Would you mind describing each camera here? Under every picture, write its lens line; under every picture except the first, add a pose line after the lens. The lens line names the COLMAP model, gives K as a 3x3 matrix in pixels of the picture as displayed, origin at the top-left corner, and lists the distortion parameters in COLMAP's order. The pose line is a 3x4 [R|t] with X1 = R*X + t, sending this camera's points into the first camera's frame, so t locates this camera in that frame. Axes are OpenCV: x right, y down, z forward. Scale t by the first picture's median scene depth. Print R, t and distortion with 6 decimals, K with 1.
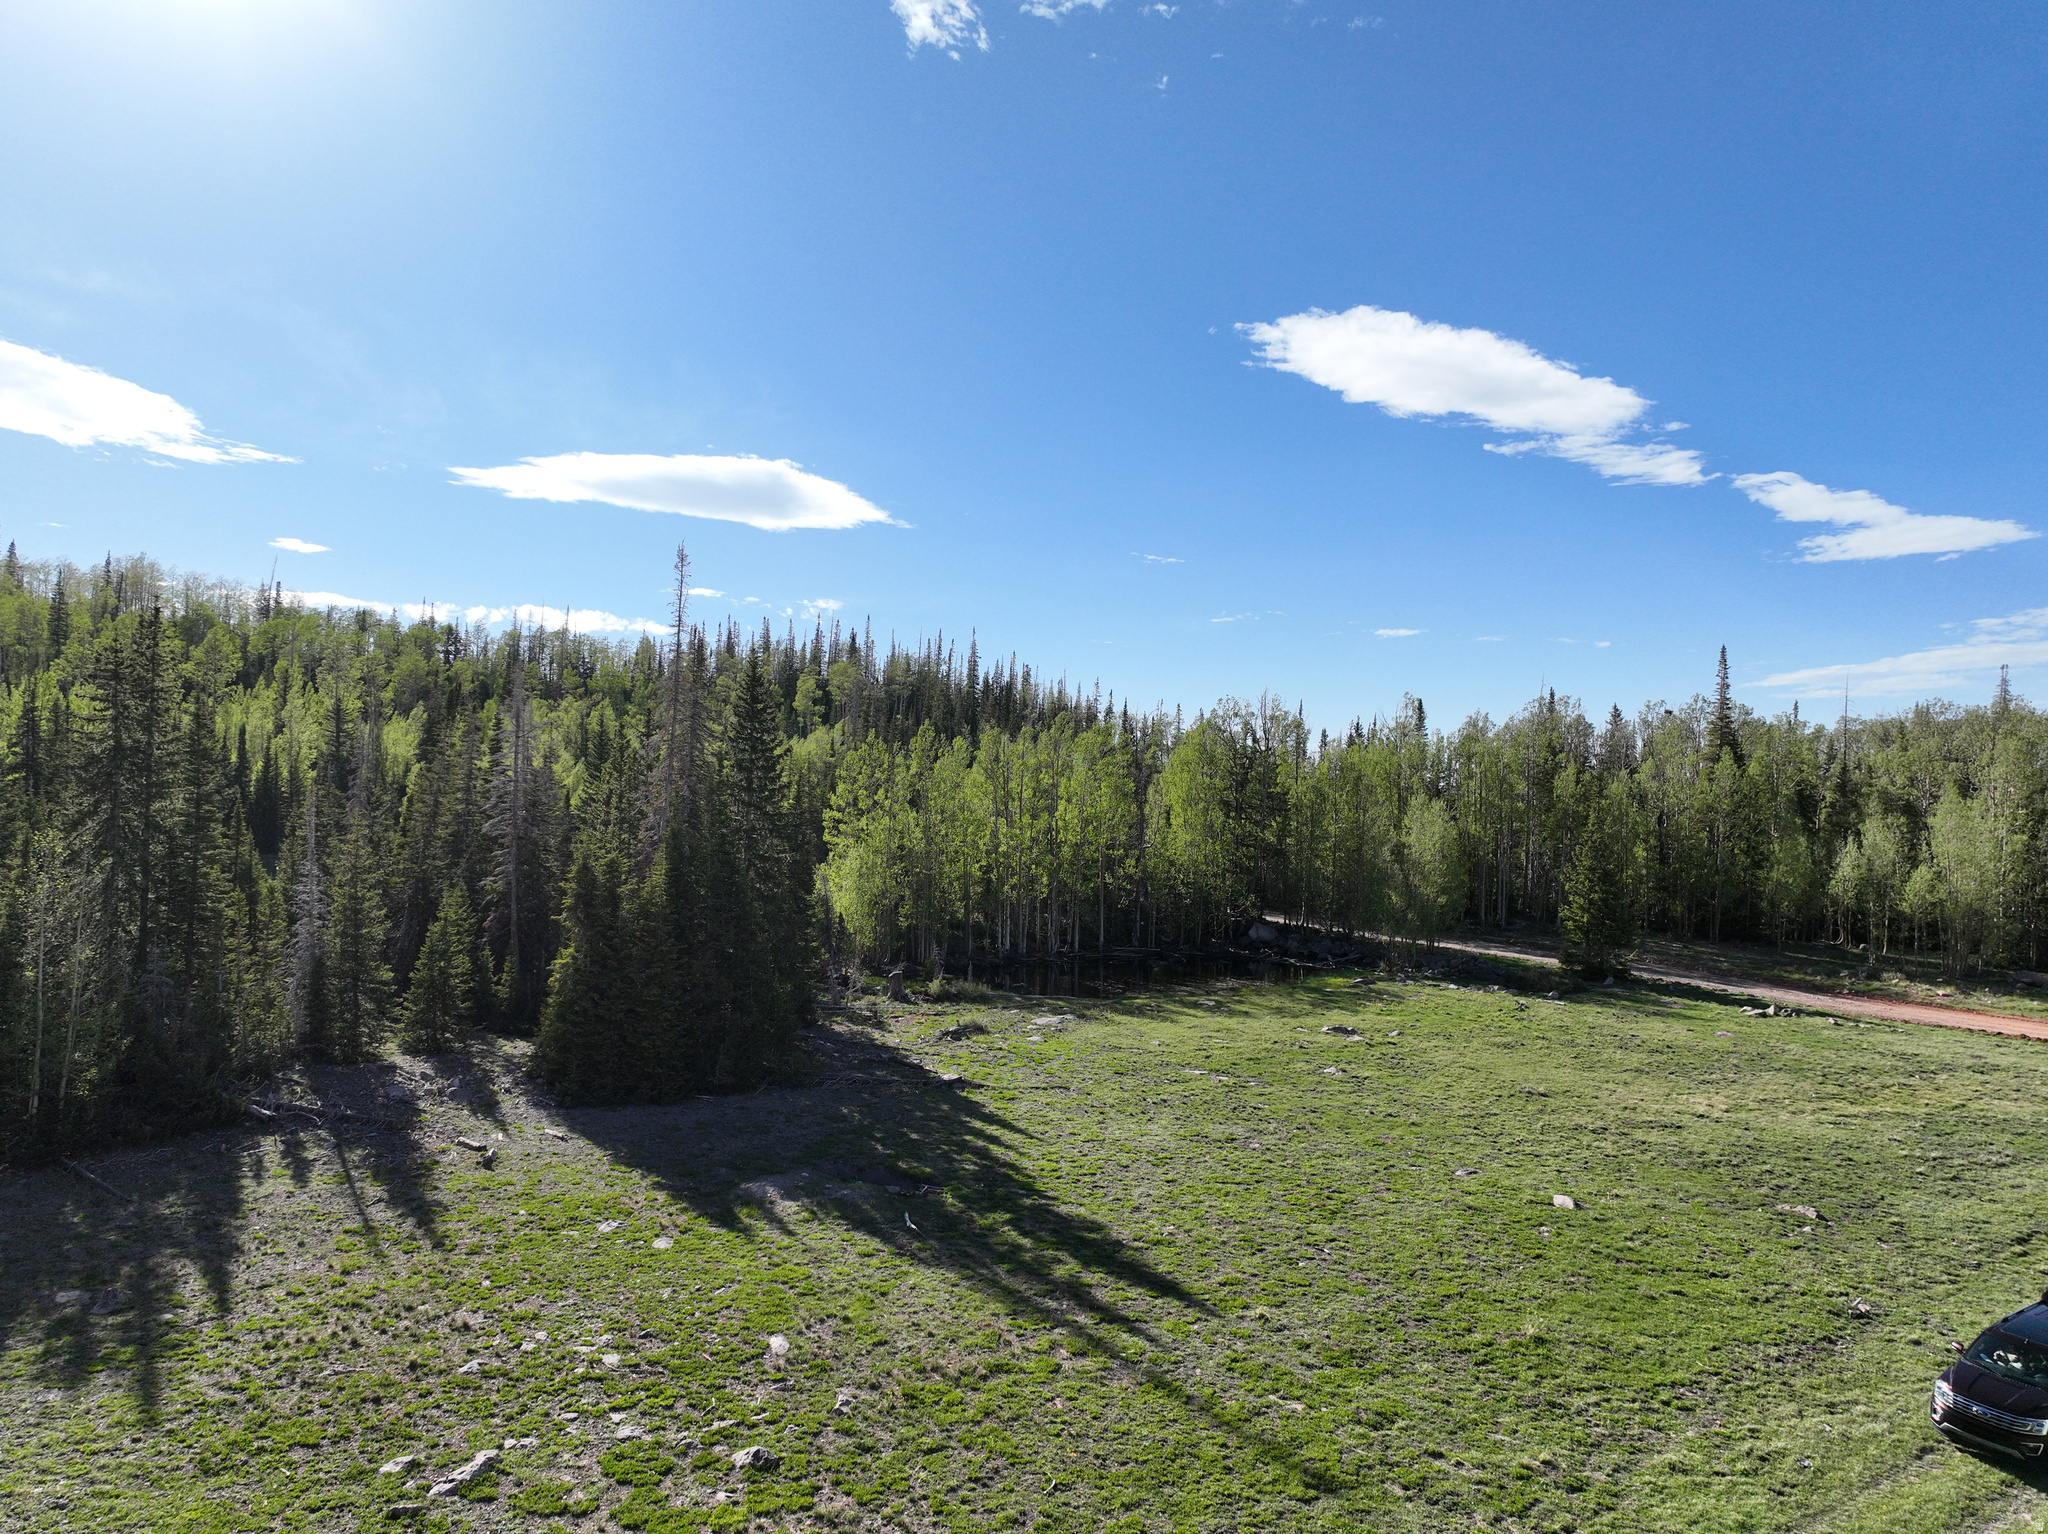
lens RADIAL K [[1430.9, 0, 1032.0], [0, 1430.9, 782.4], [0, 0, 1]] dist [-0.016400, 0.029627]
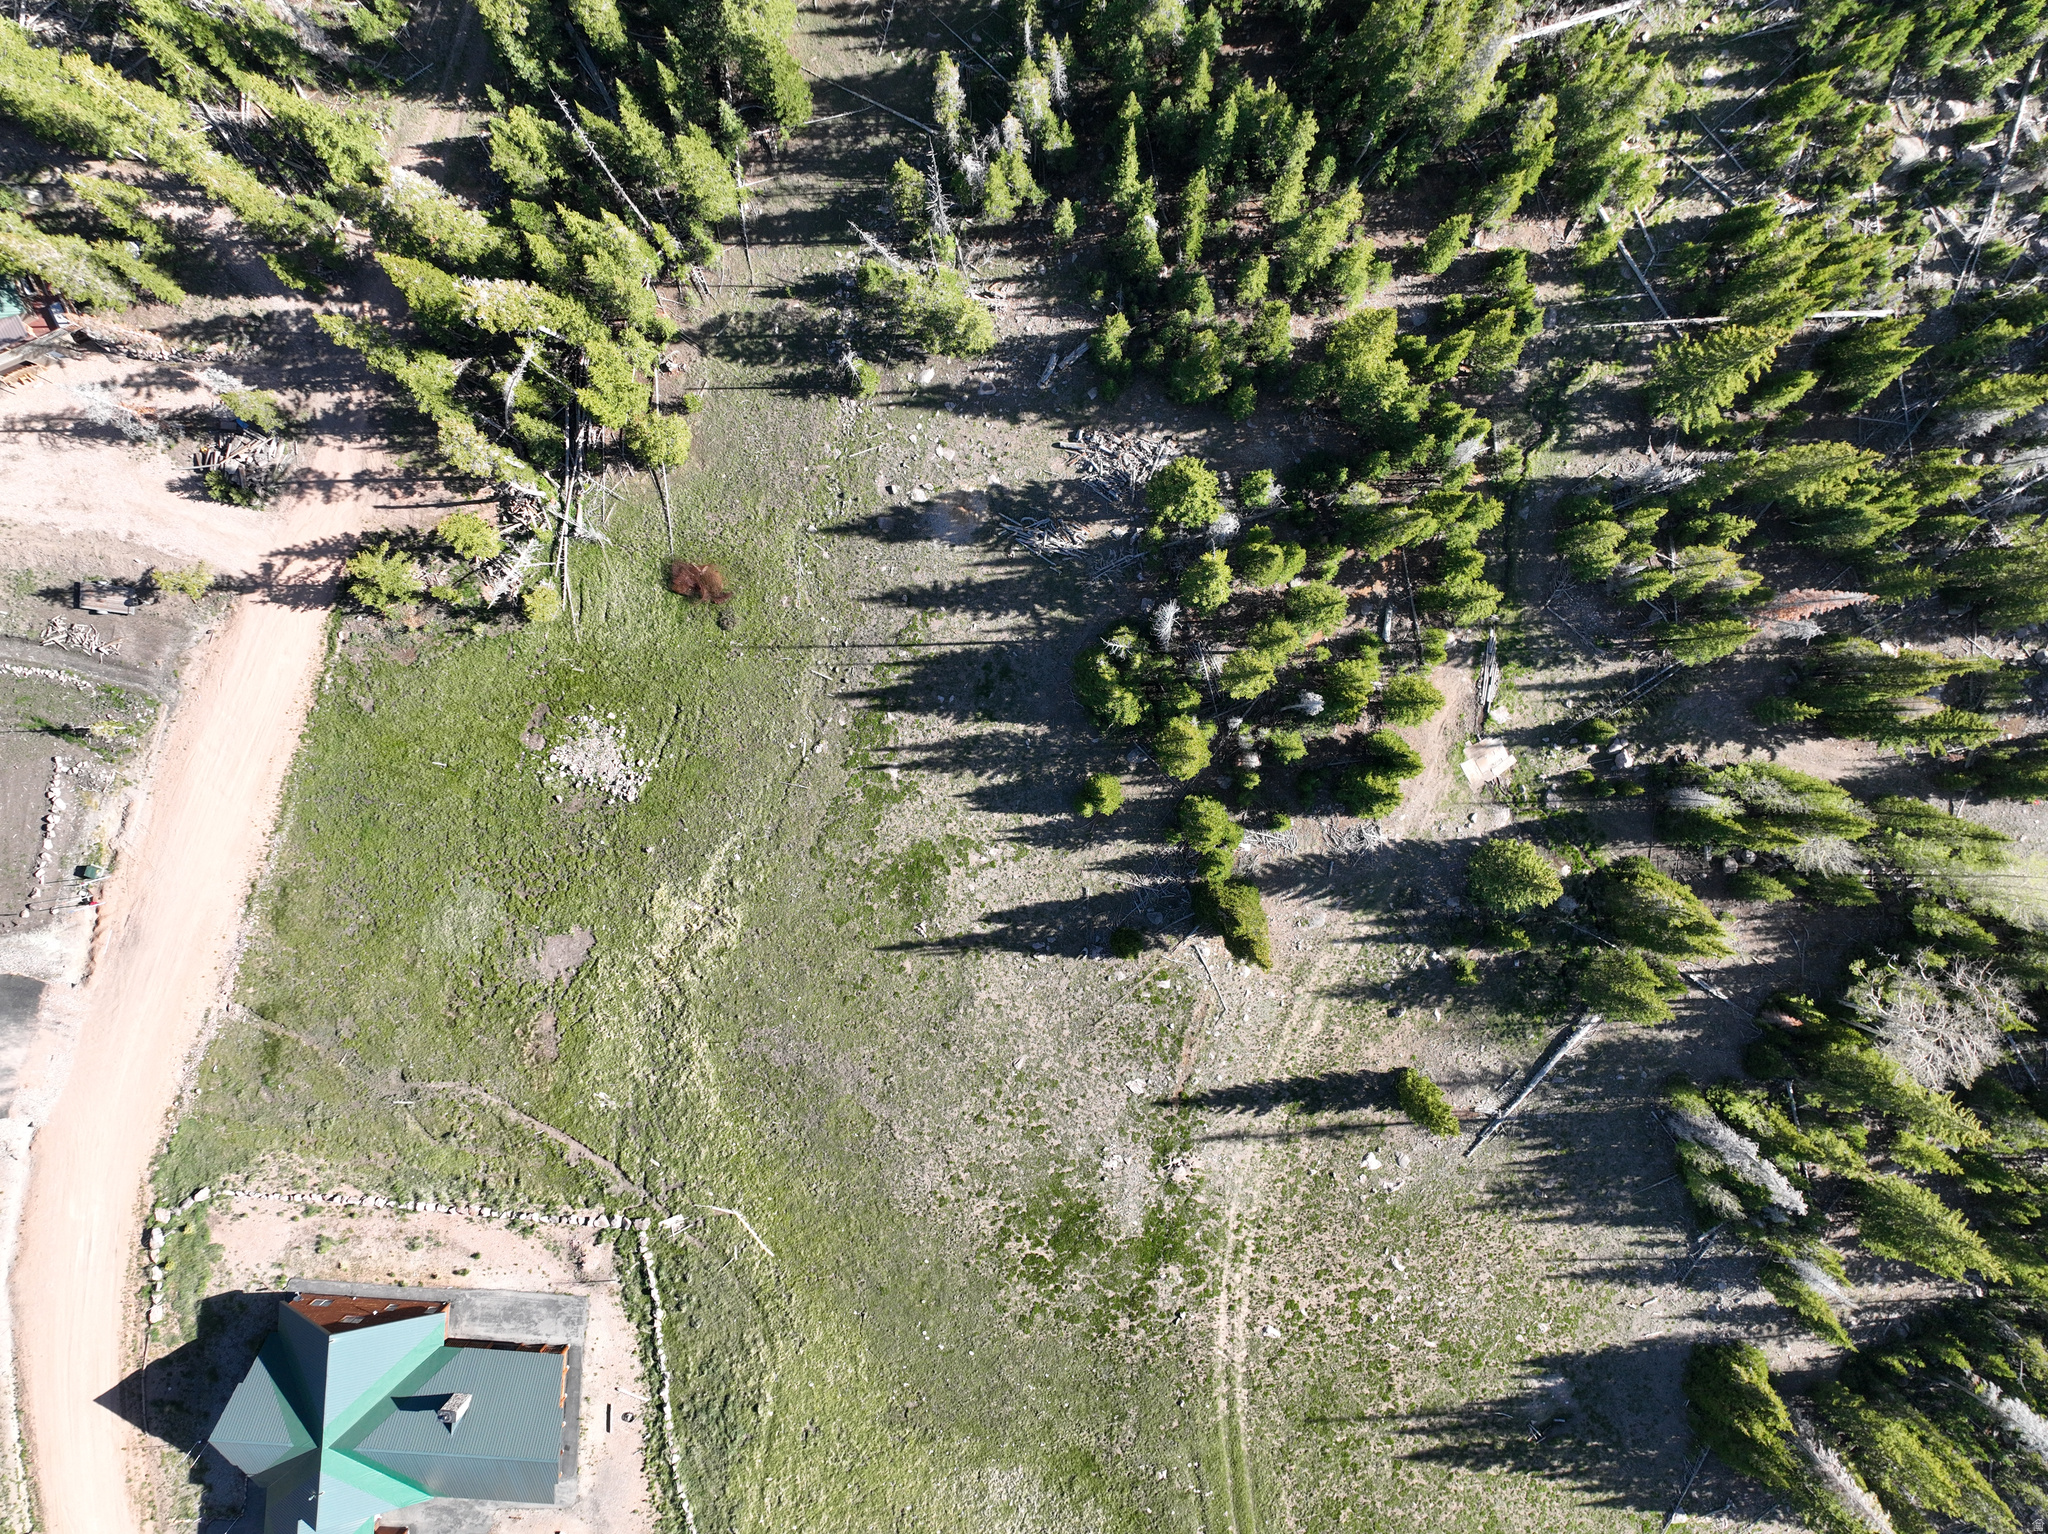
lens RADIAL K [[1444.3, 0, 1018.5], [0, 1444.3, 759.6], [0, 0, 1]] dist [-0.000714, 0.016702]
pose [[-0.483937, 0.875045, 0.010039, -0.707201], [-0.005797, -0.014677, 0.999875, -2.318158], [0.875083, 0.483819, 0.012176, -0.523502]]
